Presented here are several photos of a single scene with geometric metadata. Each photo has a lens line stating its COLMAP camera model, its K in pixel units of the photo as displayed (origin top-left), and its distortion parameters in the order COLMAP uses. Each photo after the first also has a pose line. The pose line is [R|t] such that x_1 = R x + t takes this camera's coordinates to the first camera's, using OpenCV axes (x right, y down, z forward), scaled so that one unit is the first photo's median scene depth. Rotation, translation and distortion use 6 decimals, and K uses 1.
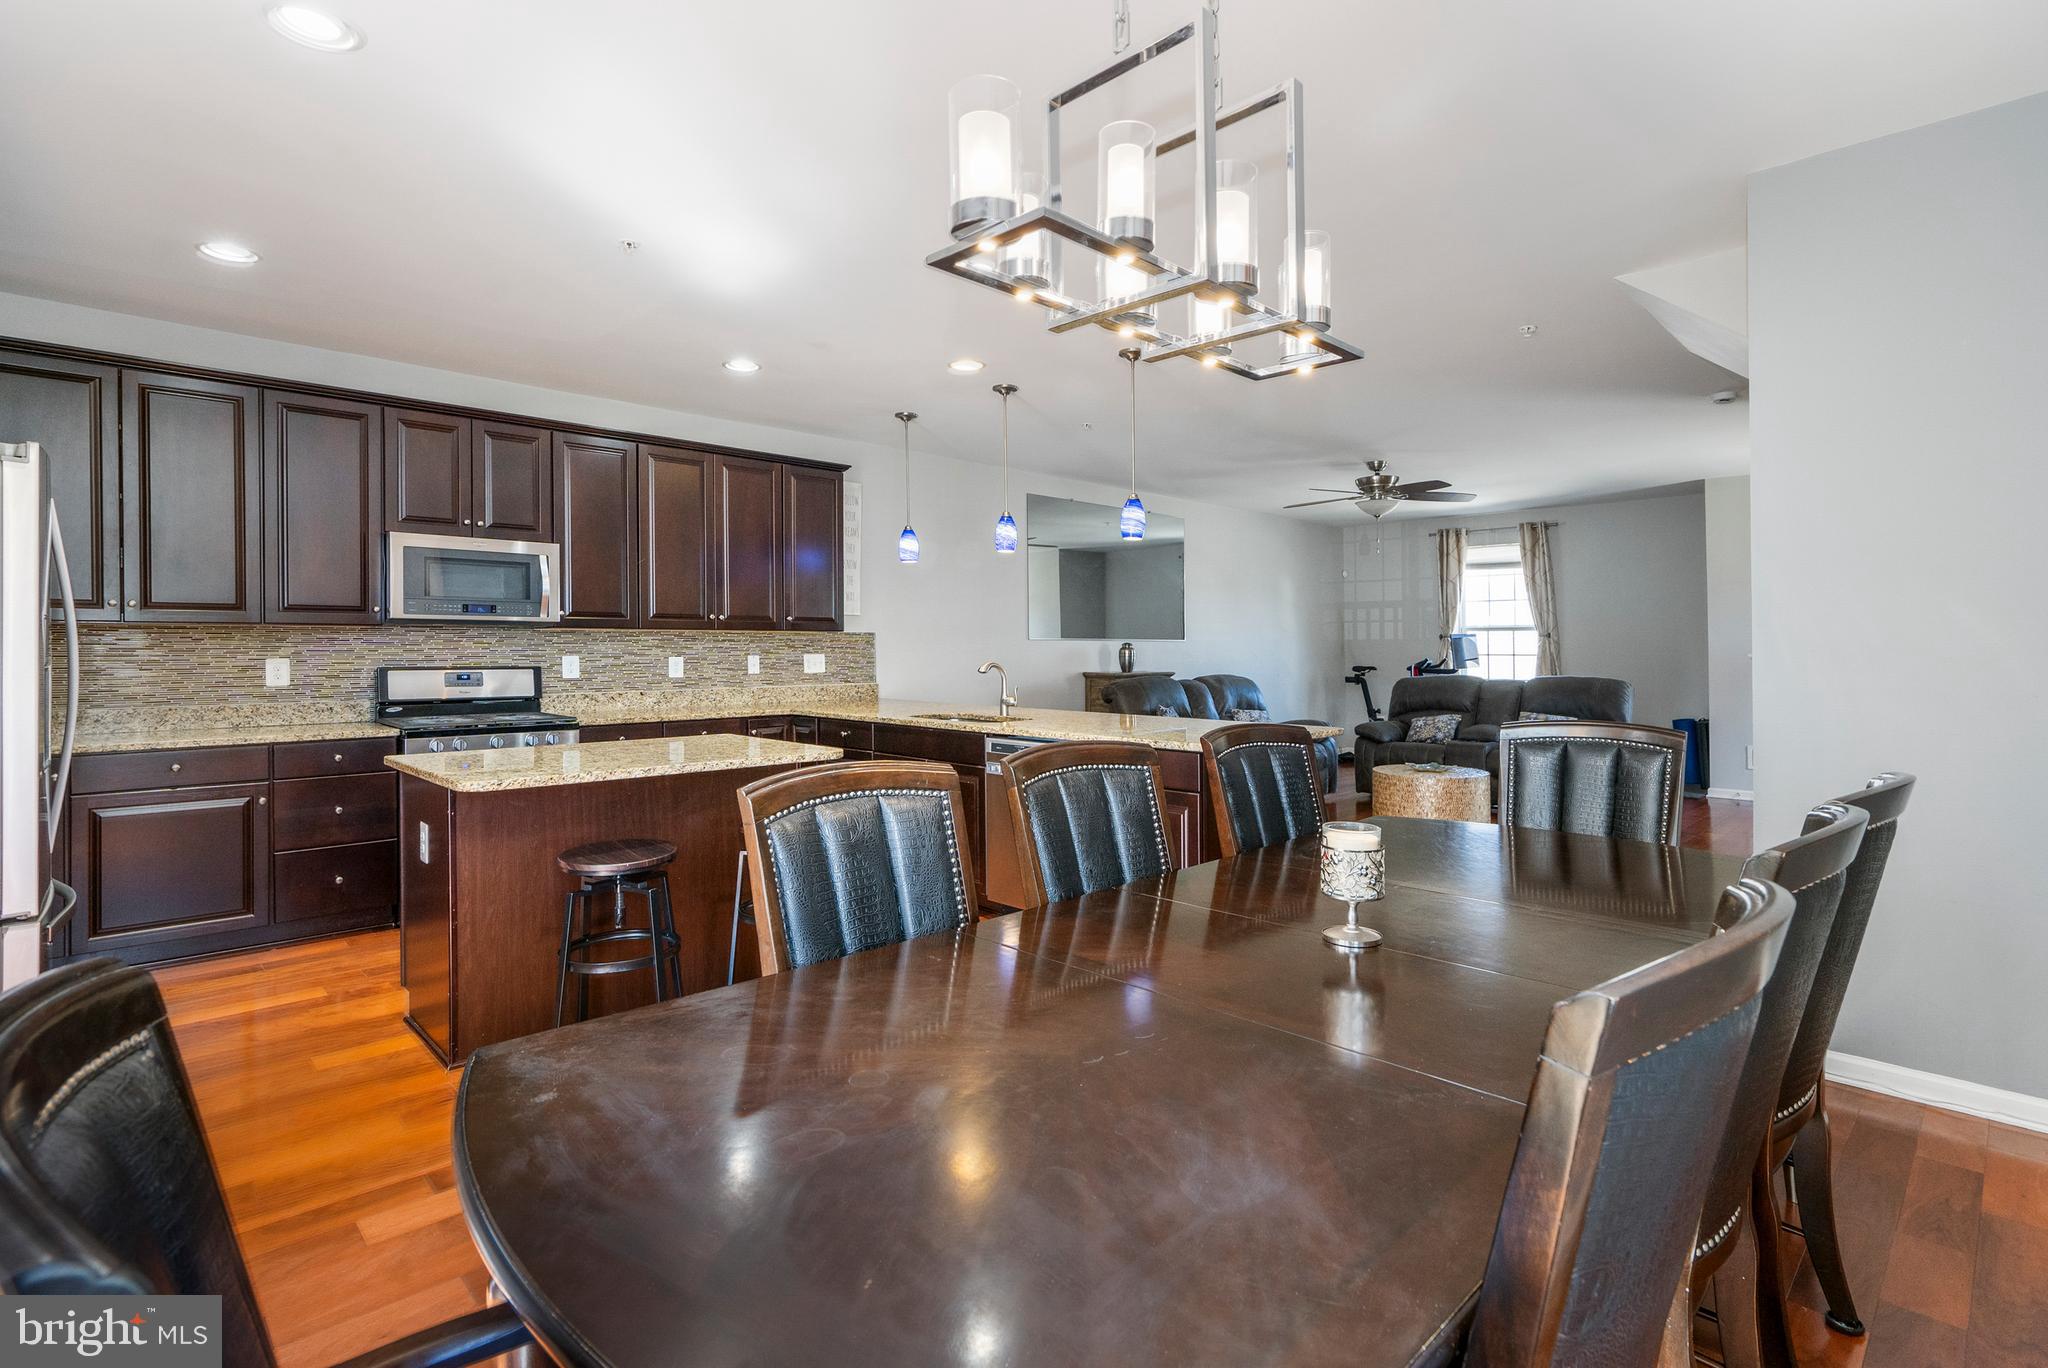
lens RADIAL K [[969.5, 0, 1048.3], [0, 969.5, 641.2], [0, 0, 1]] dist [0.000638, 0.000327]
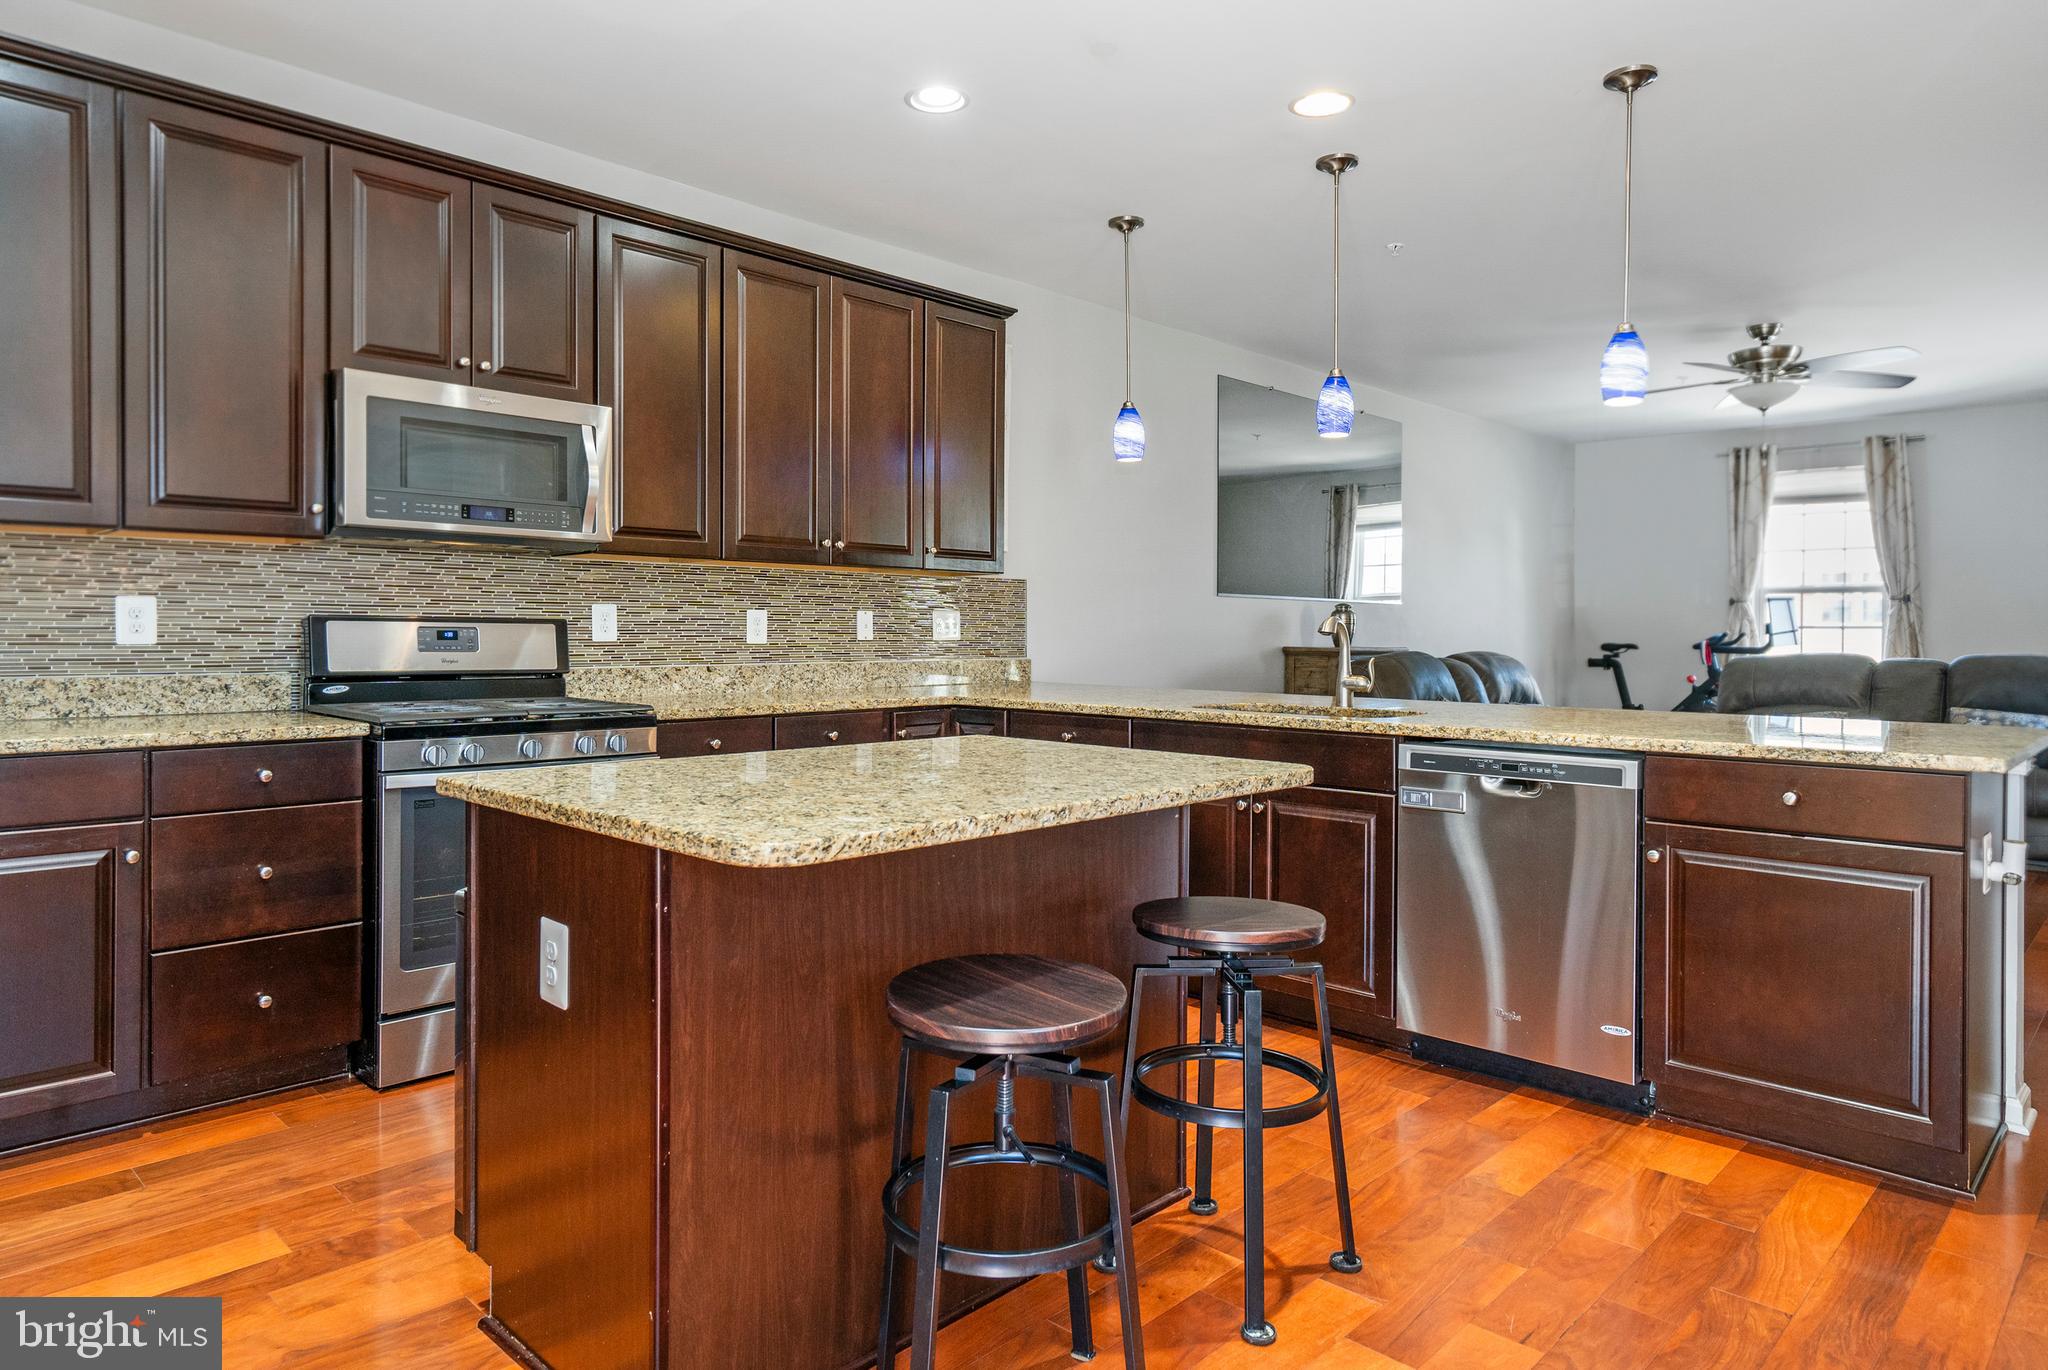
lens RADIAL K [[1233.7, 0, 1019.9], [0, 1233.7, 632.5], [0, 0, 1]] dist [0.006227, -0.000495]
pose [[0.999831, 0.005556, 0.017545, -0.206247], [-0.005717, 0.999942, 0.009134, 0.020105], [-0.017493, -0.009232, 0.999804, 0.193515]]
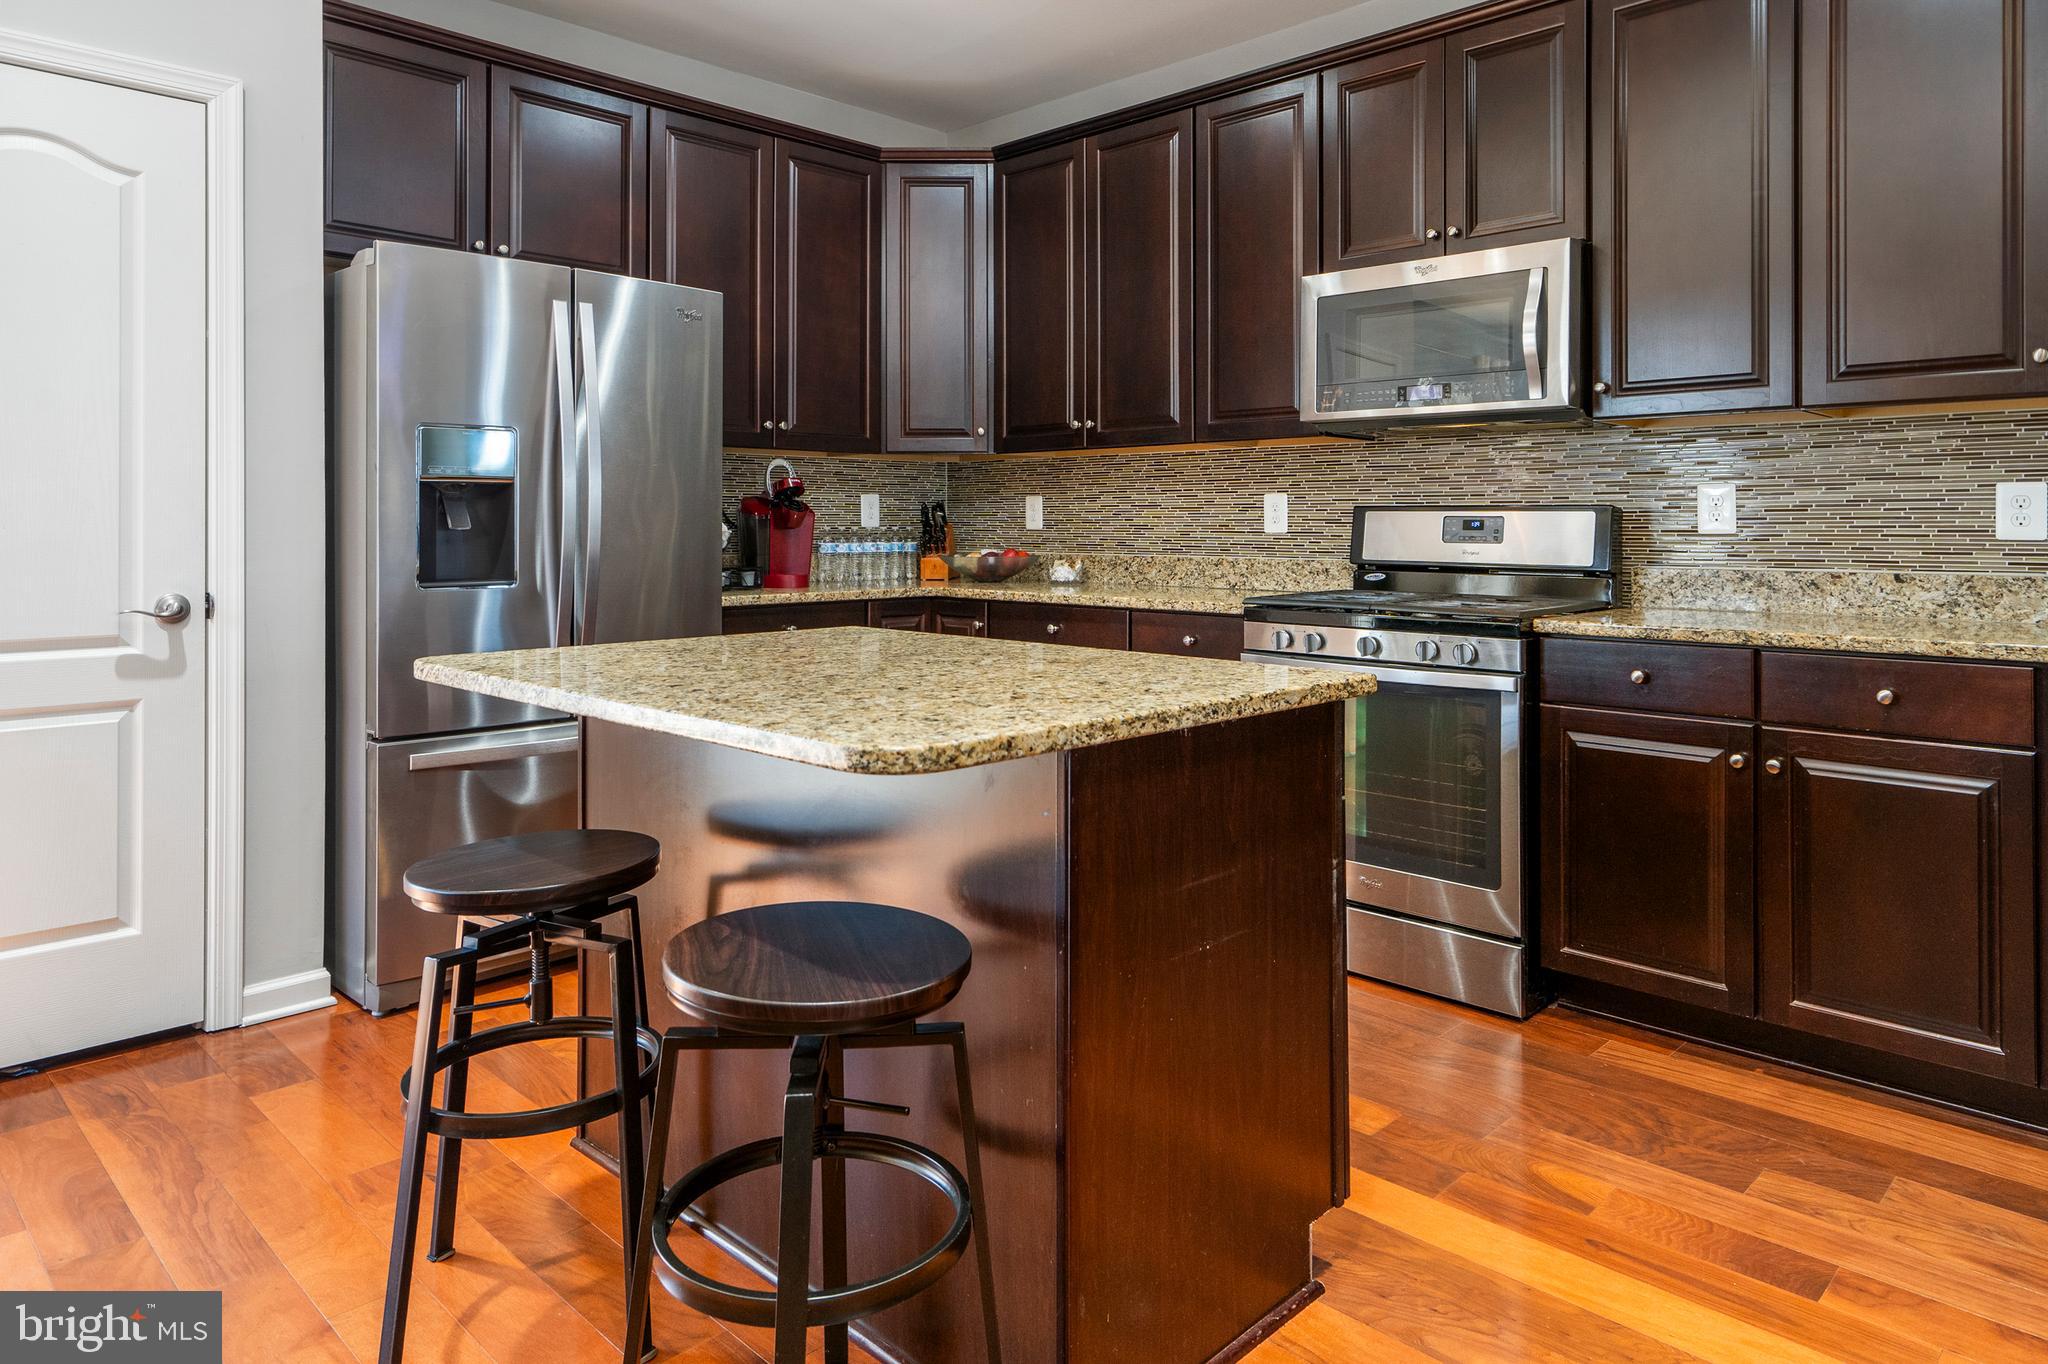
lens RADIAL K [[1276.2, 0, 1026.6], [0, 1276.2, 527.6], [0, 0, 1]] dist [0.008816, 0.000765]
pose [[0.021615, 0.001786, -0.999765, 0.075084], [0.005434, 0.999983, 0.001904, 0.026967], [0.999752, -0.005474, 0.021605, 0.553663]]
